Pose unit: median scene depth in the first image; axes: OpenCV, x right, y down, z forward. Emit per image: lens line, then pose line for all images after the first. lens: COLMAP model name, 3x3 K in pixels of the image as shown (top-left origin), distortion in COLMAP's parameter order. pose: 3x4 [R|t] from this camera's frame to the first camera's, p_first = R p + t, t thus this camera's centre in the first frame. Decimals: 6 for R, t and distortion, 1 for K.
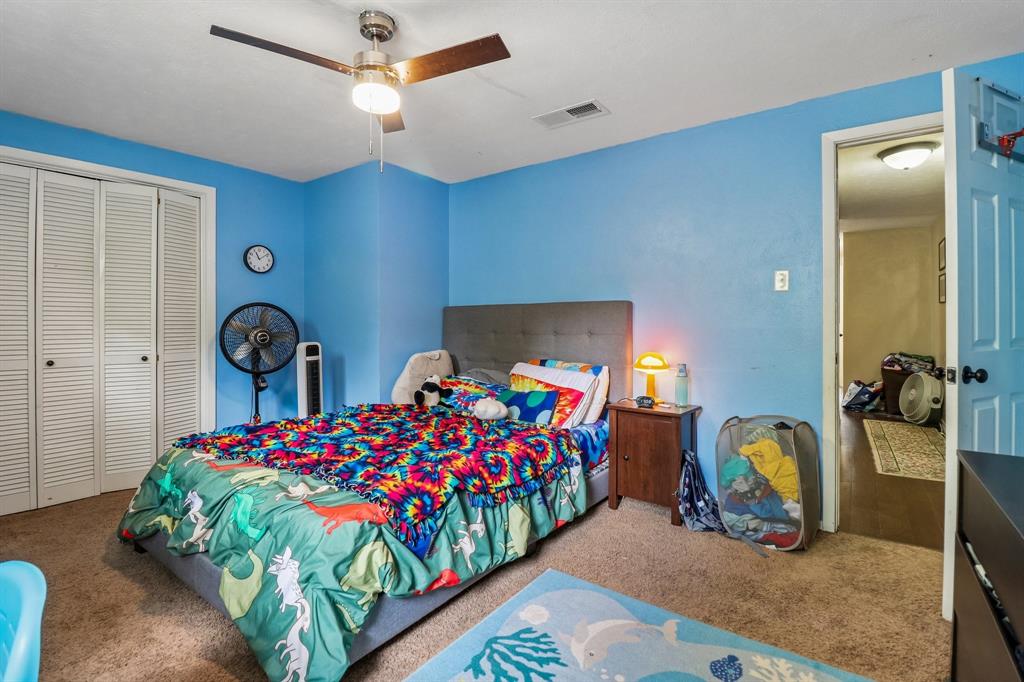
lens RADIAL K [[472.5, 0, 509.6], [0, 472.5, 322.9], [0, 0, 1]] dist [0.001116, -0.013906]
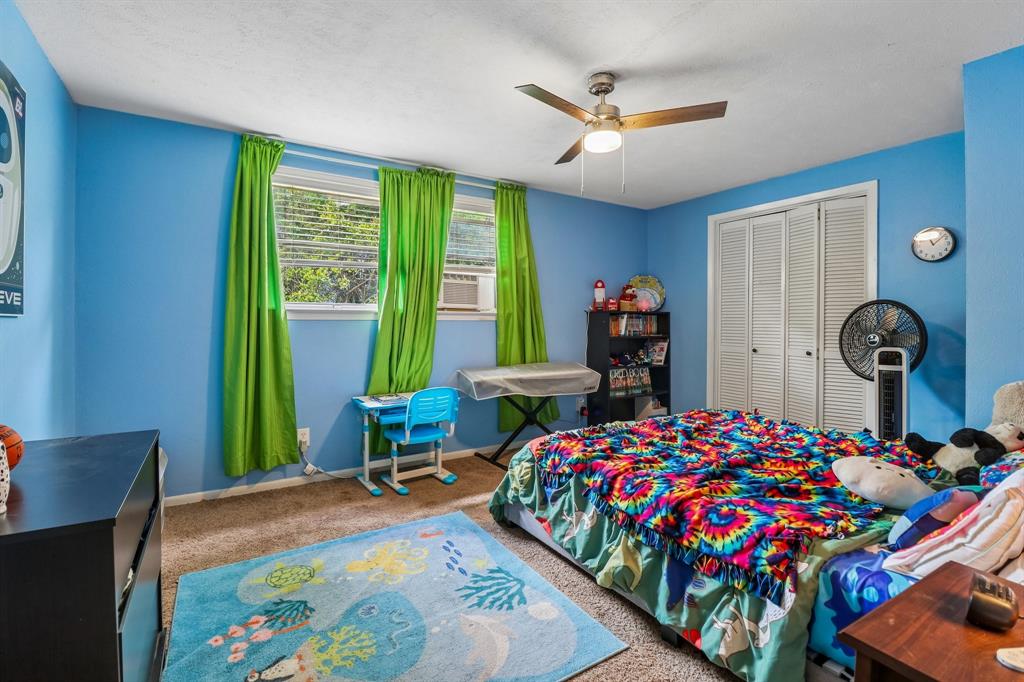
lens RADIAL K [[472.5, 0, 509.6], [0, 472.5, 322.9], [0, 0, 1]] dist [0.001116, -0.013906]
pose [[-0.370838, 0.001388, -0.928696, 0.600398], [-0.003540, 0.999990, 0.002908, -0.000497], [0.928691, 0.004366, -0.370830, 0.771090]]
